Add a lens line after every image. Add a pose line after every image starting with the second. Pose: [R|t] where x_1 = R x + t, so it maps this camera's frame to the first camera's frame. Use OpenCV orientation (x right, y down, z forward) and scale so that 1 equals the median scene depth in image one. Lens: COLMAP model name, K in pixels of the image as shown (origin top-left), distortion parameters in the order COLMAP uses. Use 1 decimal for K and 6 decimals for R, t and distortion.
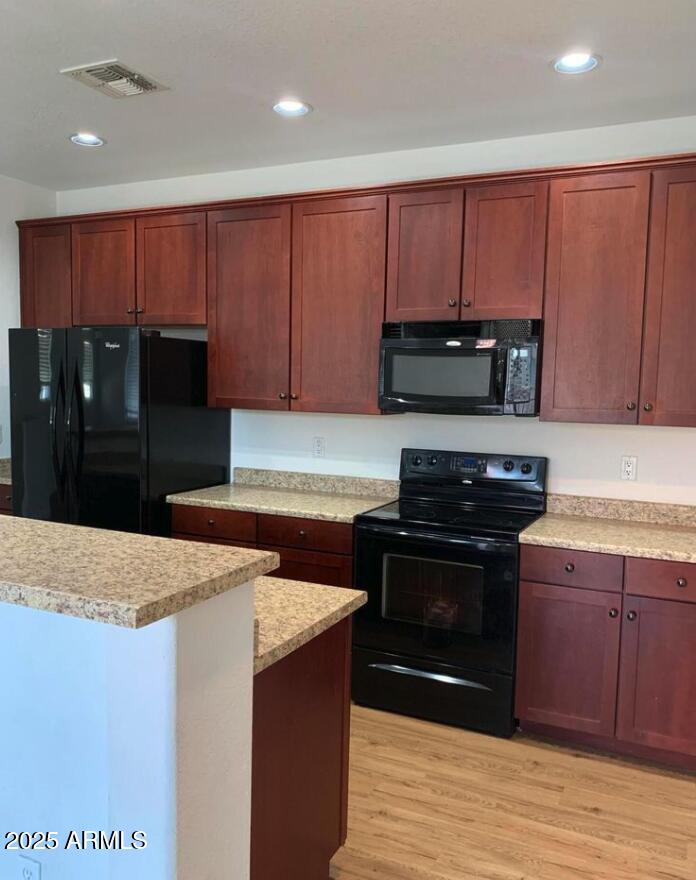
lens RADIAL K [[720.7, 0, 367.7], [0, 720.7, 444.7], [0, 0, 1]] dist [0.007518, 0.003203]
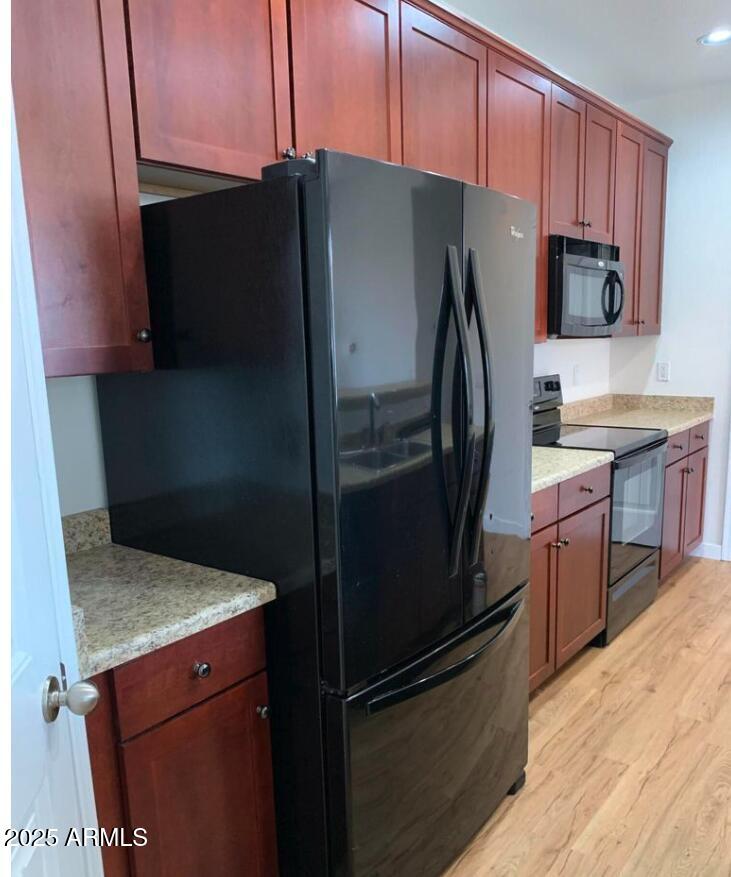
lens RADIAL K [[753.0, 0, 365.7], [0, 753.0, 480.1], [0, 0, 1]] dist [-0.014028, -0.016688]
pose [[0.234857, -0.218371, 0.947184, -0.868149], [0.122658, 0.973307, 0.193980, -0.077471], [-0.964260, 0.070622, 0.255373, 0.915392]]
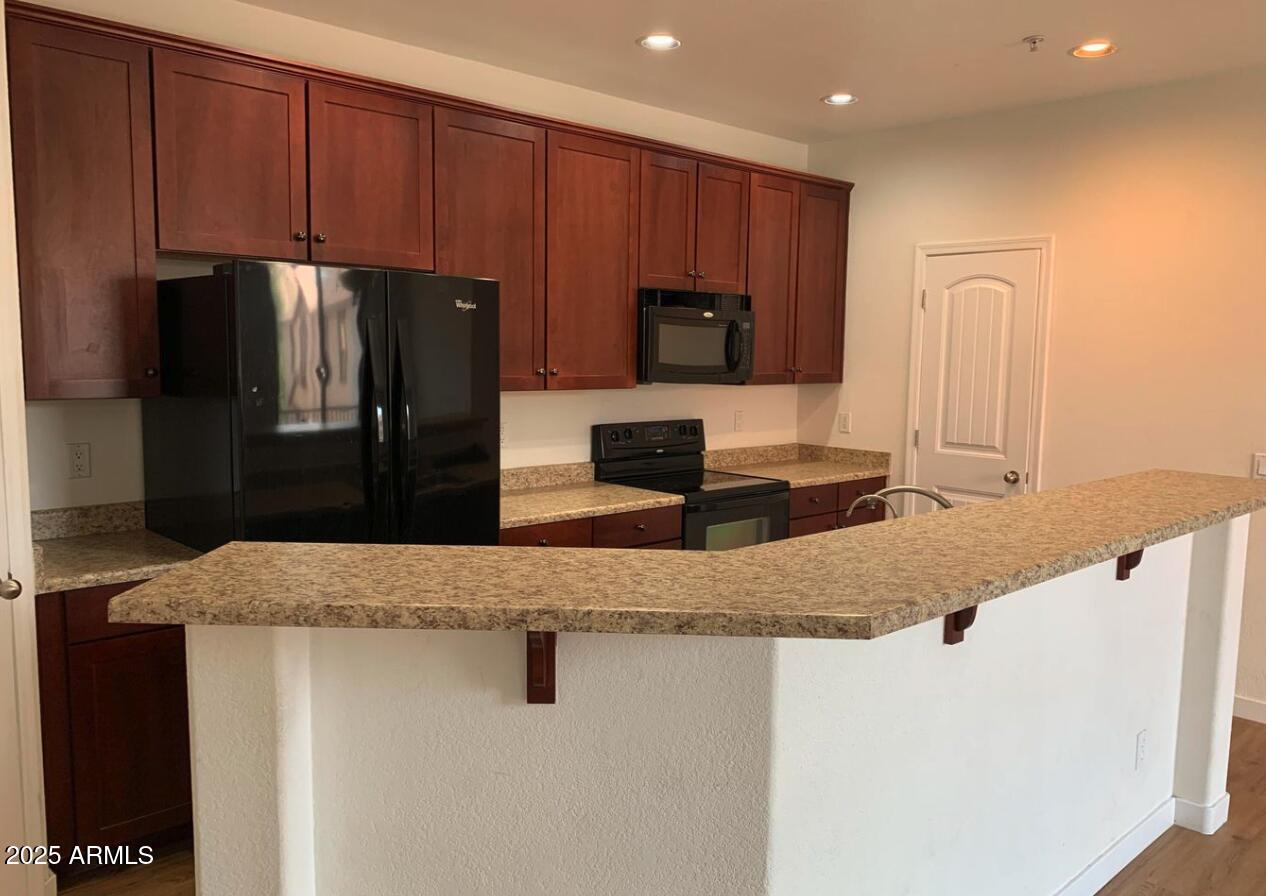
lens RADIAL K [[989.6, 0, 633.0], [0, 989.6, 448.0], [0, 0, 1]] dist [0.031105, -0.087710]
pose [[0.368490, -0.109552, 0.923154, -1.066990], [0.074943, 0.993301, 0.087962, -0.071137], [-0.926606, 0.036771, 0.374232, 0.493241]]
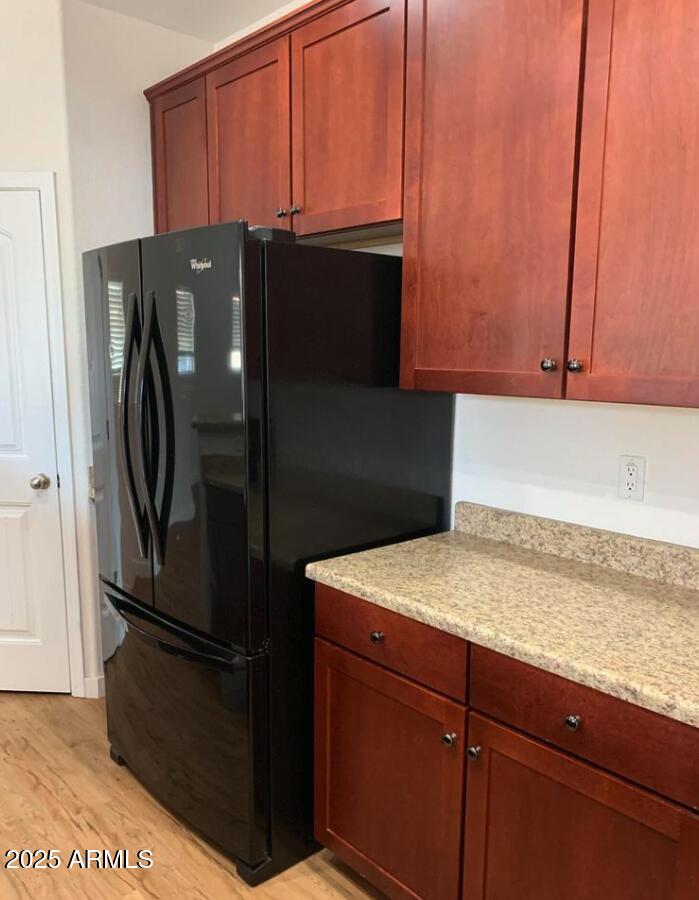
lens RADIAL K [[761.8, 0, 335.1], [0, 761.8, 473.2], [0, 0, 1]] dist [0.004360, -0.001286]
pose [[0.906183, 0.055329, -0.419250, -0.037661], [-0.023507, 0.996462, 0.080695, -0.035695], [0.422232, -0.063269, 0.904277, 0.516532]]
